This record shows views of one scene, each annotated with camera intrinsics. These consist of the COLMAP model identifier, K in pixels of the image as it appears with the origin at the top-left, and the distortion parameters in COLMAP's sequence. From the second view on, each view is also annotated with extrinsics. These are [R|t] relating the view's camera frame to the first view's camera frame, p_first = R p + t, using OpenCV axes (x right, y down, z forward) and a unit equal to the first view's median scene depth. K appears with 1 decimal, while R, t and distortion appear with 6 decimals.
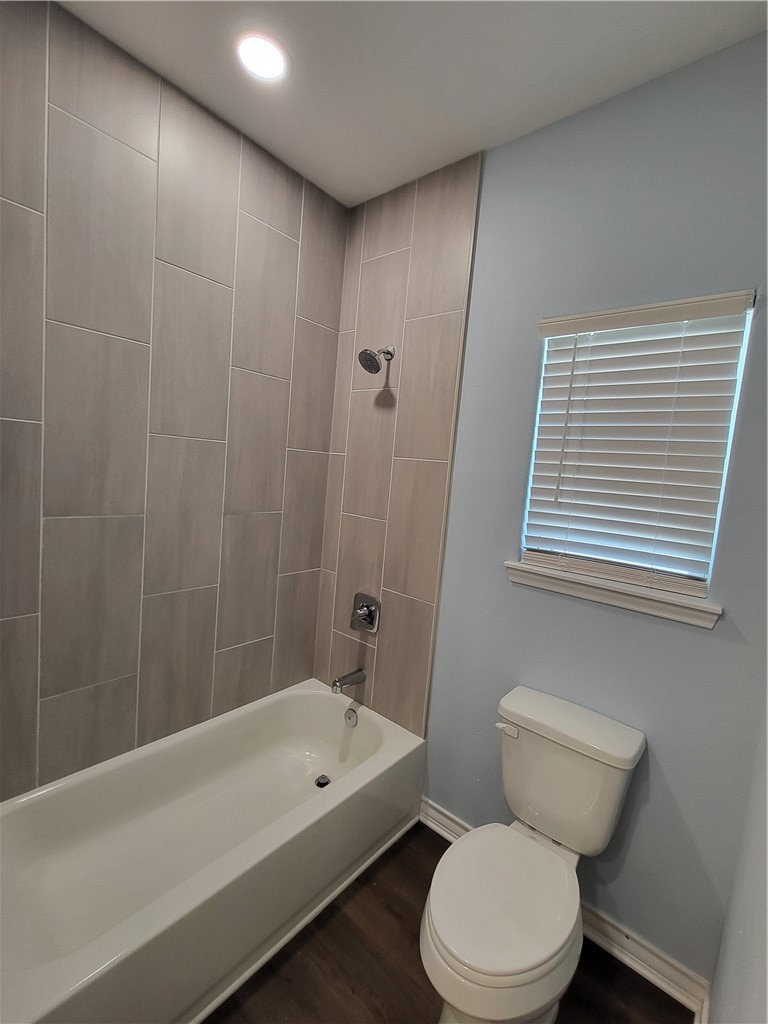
lens RADIAL K [[449.1, 0, 385.0], [0, 449.1, 511.5], [0, 0, 1]] dist [0.004064, -0.000335]
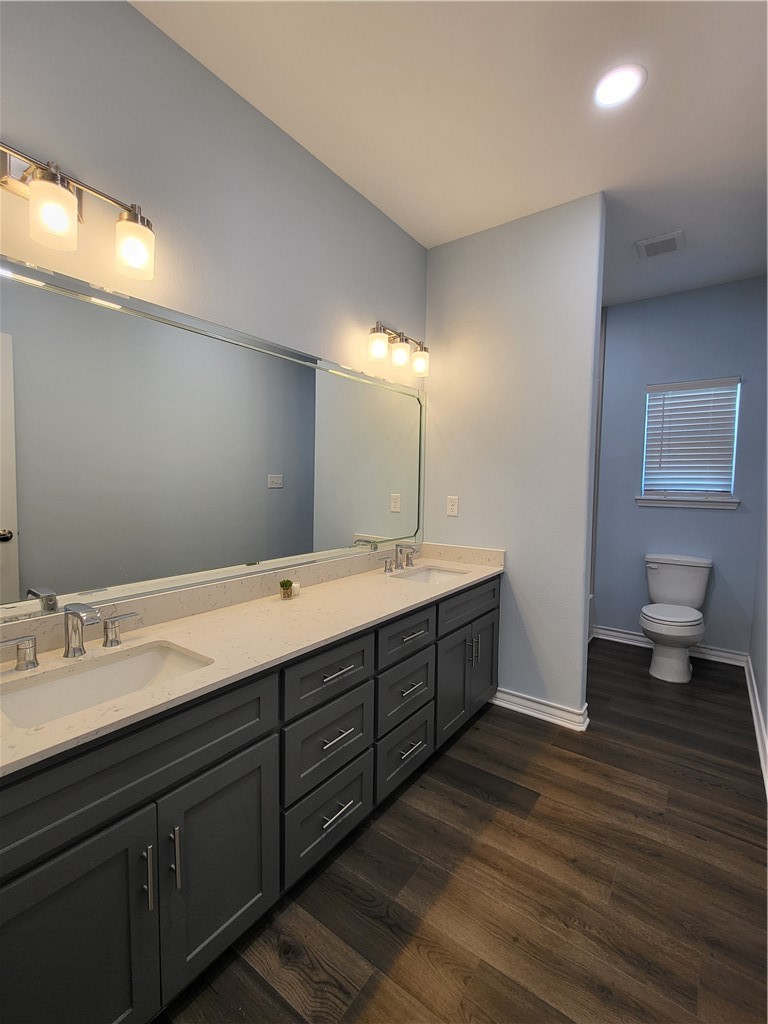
lens RADIAL K [[449.1, 0, 384.5], [0, 449.1, 510.6], [0, 0, 1]] dist [0.004064, -0.000335]
pose [[0.995171, -0.068466, 0.070331, -1.313842], [0.070687, 0.997059, -0.029596, 0.190975], [-0.068098, 0.034425, 0.997085, -1.282303]]
